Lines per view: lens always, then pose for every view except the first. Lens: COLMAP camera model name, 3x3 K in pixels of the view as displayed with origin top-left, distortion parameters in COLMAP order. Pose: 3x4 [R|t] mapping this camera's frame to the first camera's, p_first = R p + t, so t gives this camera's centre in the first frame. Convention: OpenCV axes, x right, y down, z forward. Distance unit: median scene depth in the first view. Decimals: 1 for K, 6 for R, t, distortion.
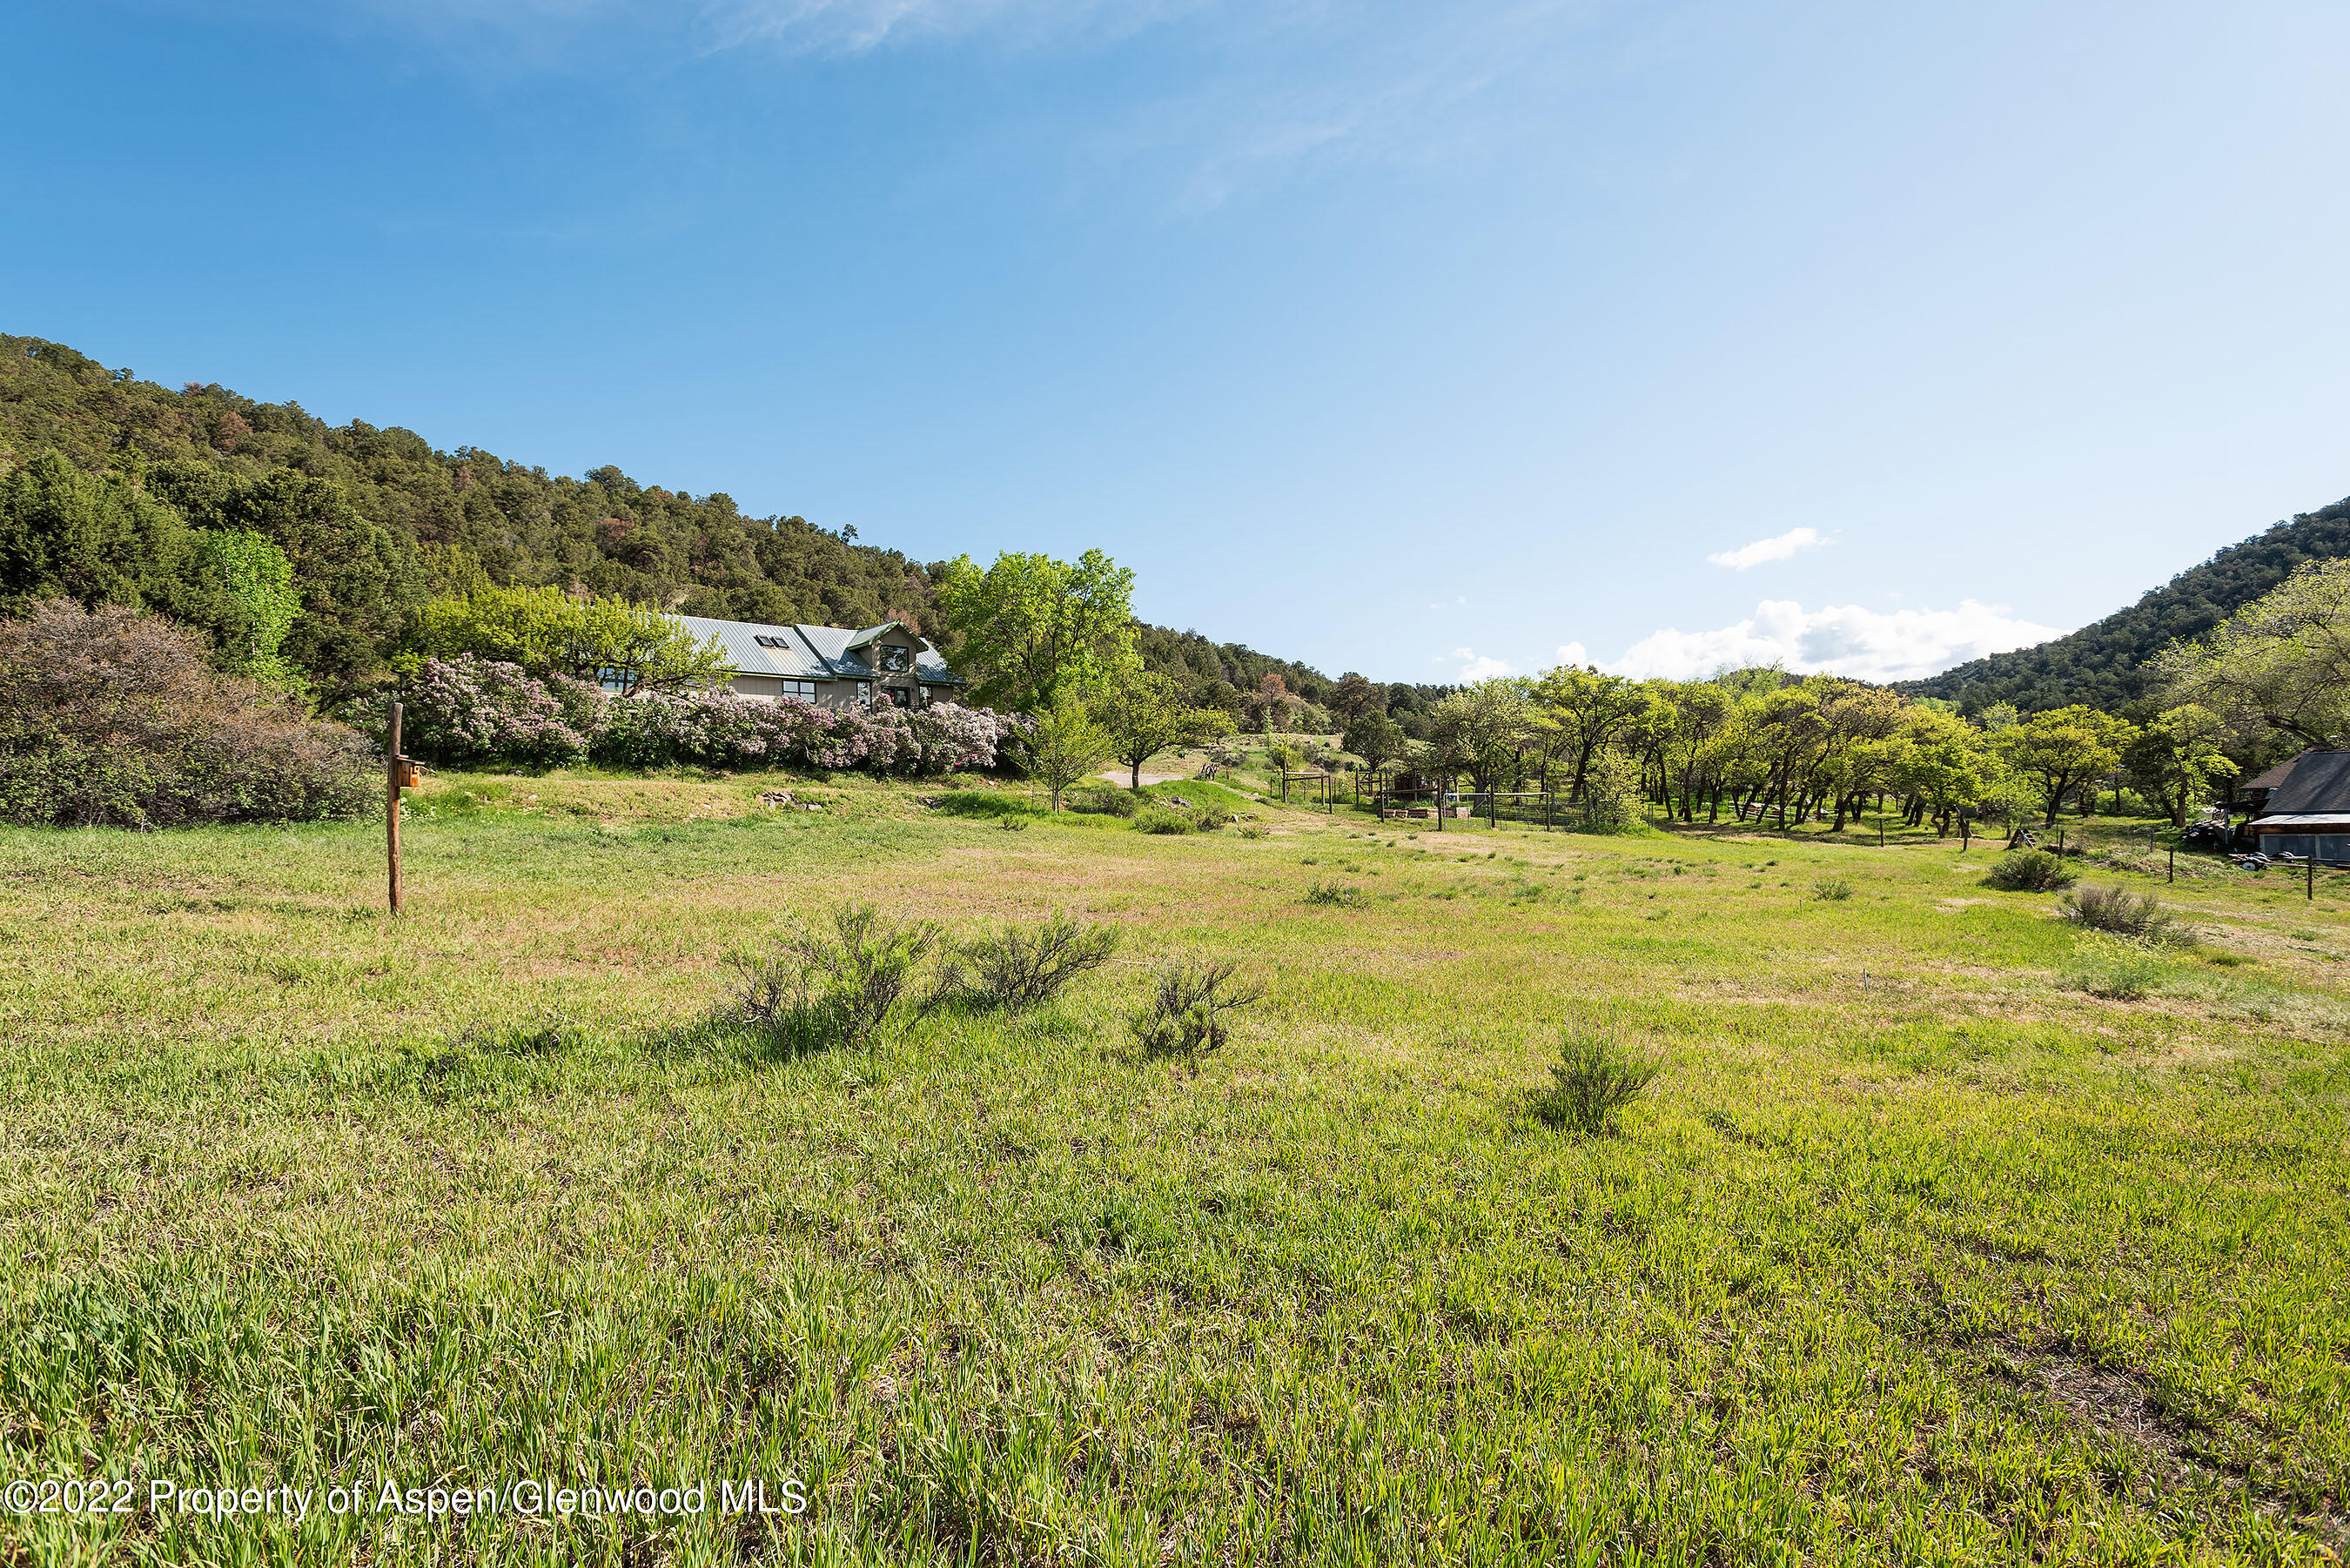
lens RADIAL K [[1134.5, 0, 1179.5], [0, 1134.5, 788.3], [0, 0, 1]] dist [0.001668, 0.000070]
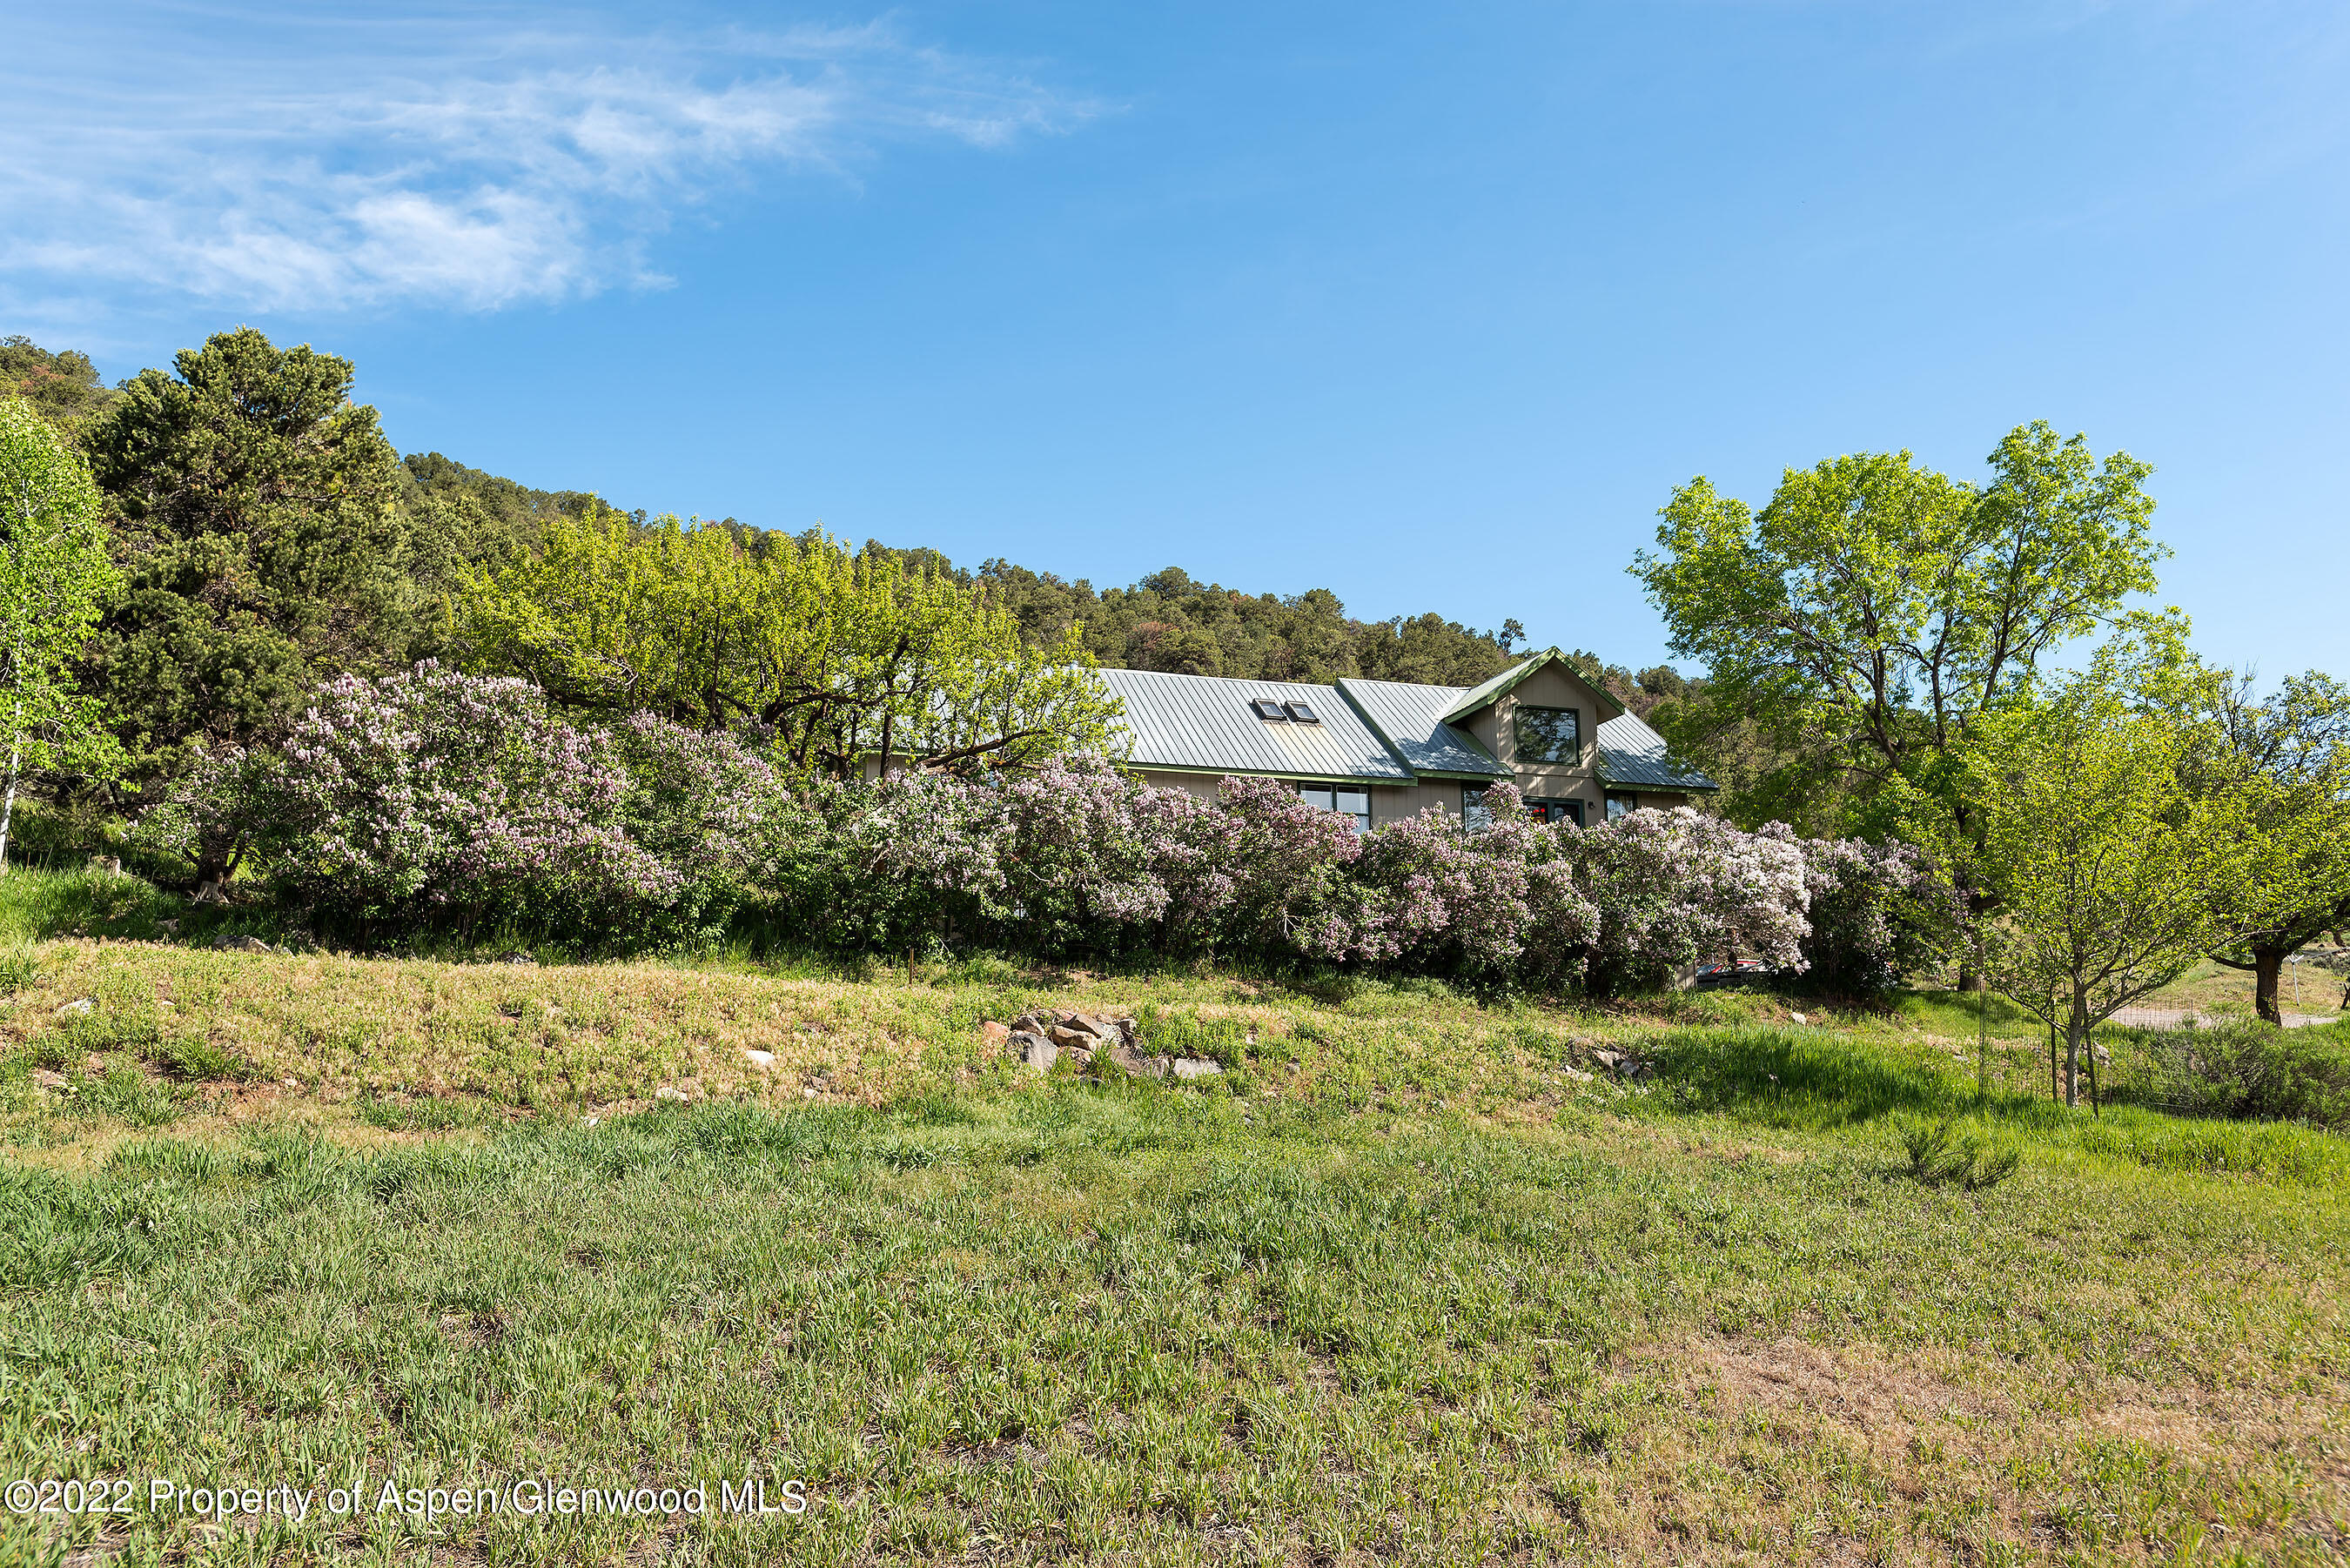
lens RADIAL K [[1785.9, 0, 1179.4], [0, 1785.9, 783.4], [0, 0, 1]] dist [0.044401, 0.001302]
pose [[0.890027, -0.053043, -0.452812, -0.081474], [-0.013936, 0.989579, -0.143312, 0.006838], [0.455695, 0.133862, 0.880013, 0.409744]]
